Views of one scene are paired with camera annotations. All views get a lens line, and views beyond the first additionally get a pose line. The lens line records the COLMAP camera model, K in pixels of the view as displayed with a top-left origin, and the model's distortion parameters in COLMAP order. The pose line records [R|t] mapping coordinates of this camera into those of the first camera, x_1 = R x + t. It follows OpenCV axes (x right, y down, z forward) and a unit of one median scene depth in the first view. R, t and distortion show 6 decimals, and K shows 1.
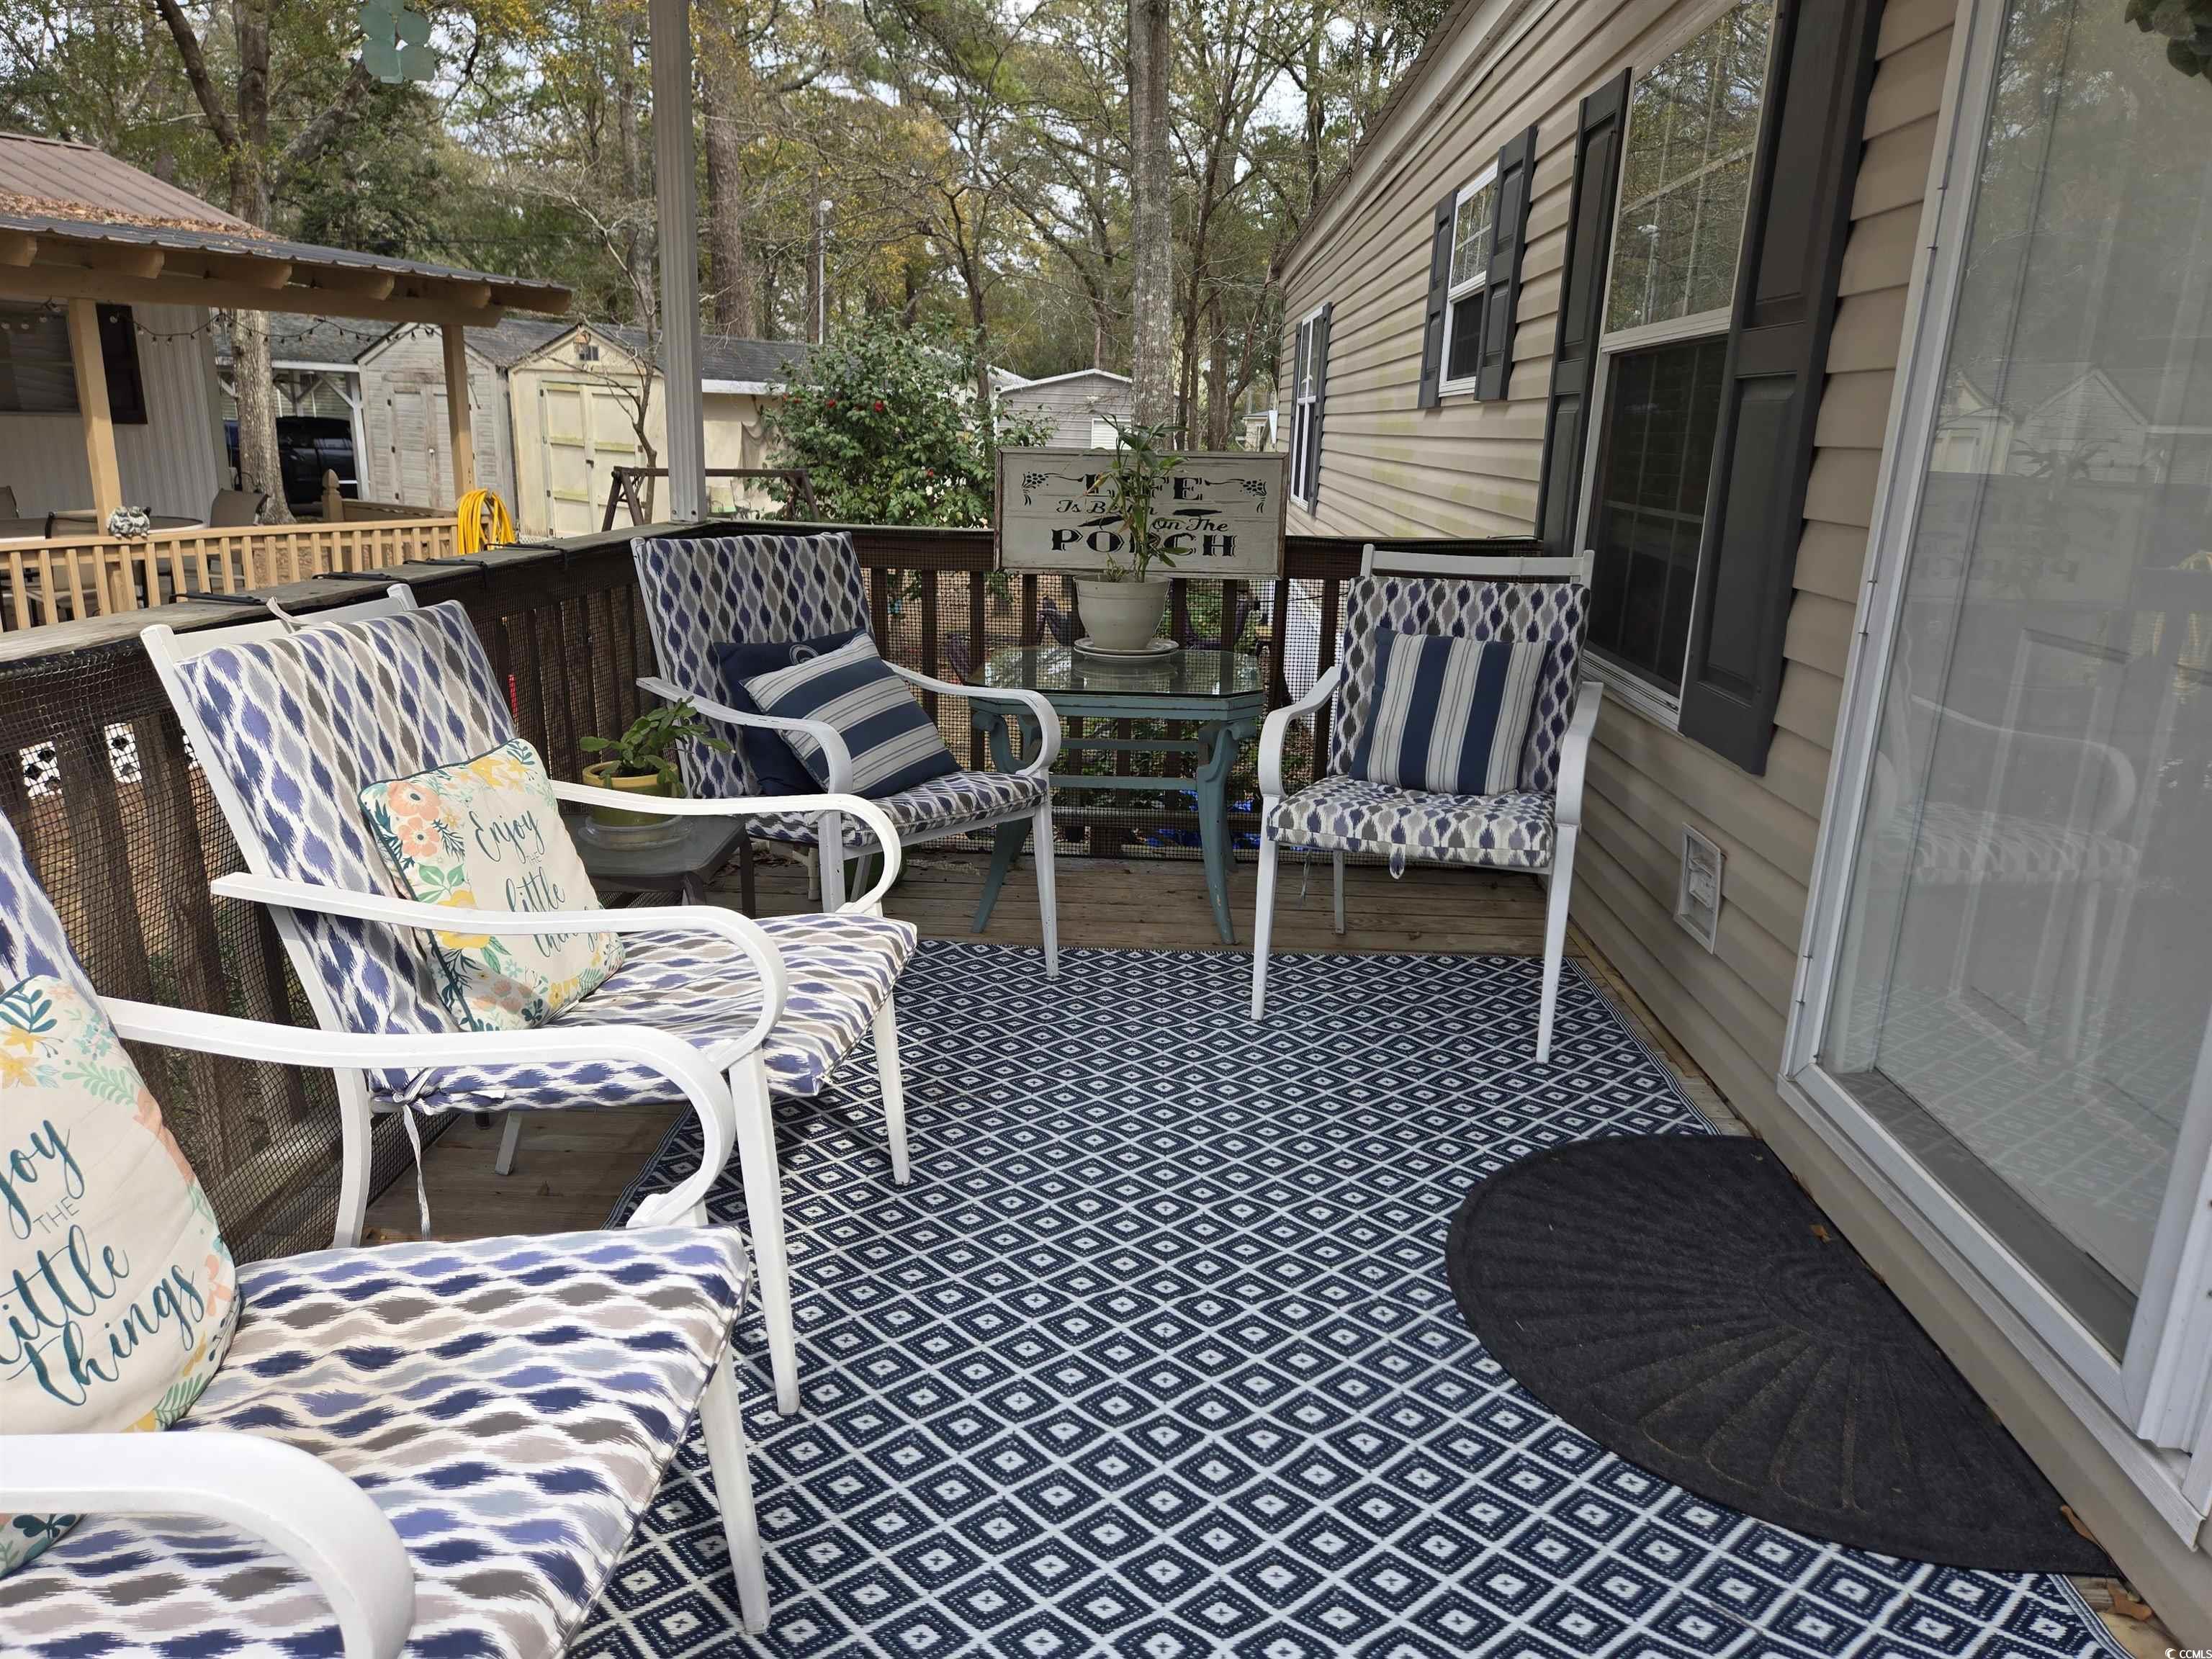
lens RADIAL K [[1495.4, 0, 1101.0], [0, 1495.4, 831.9], [0, 0, 1]] dist [0.060504, -0.062529]
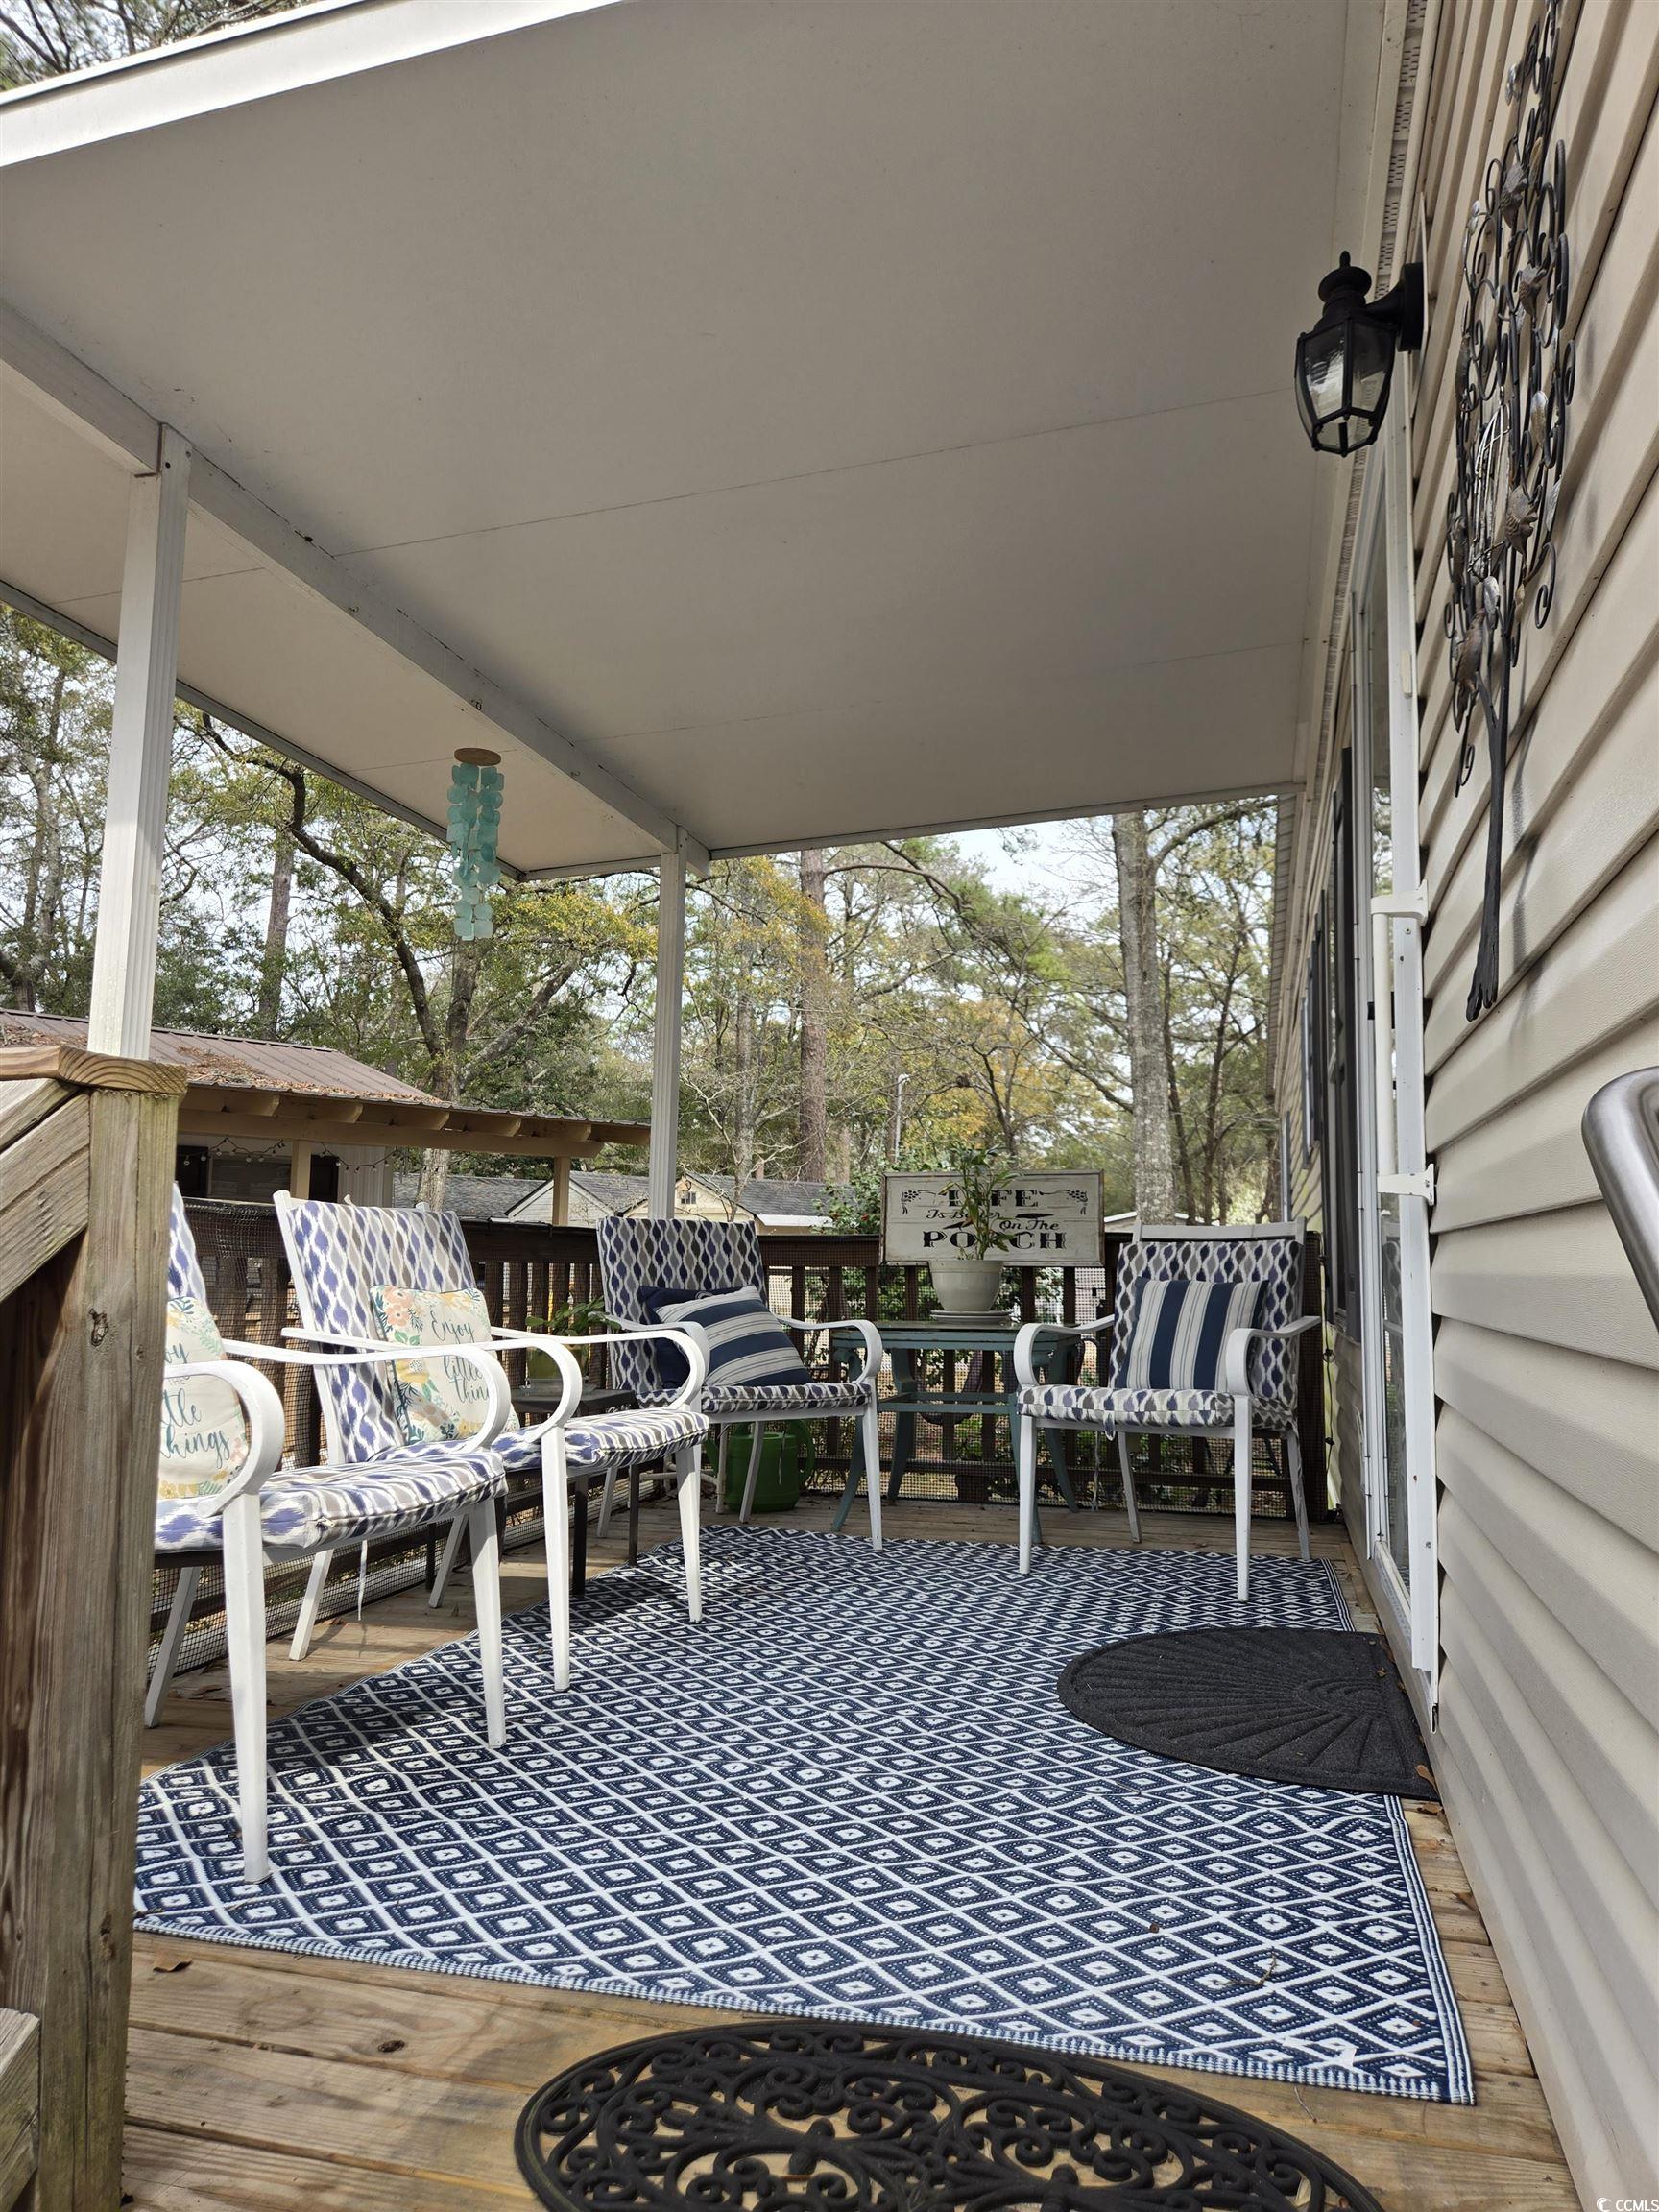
lens RADIAL K [[1495.4, 0, 828.5], [0, 1495.4, 1102.9], [0, 0, 1]] dist [0.060504, -0.062529]
pose [[0.971450, -0.043481, -0.233224, 0.252046], [-0.046775, 0.928662, -0.367965, 0.227194], [0.232586, 0.368369, 0.900116, -0.295194]]
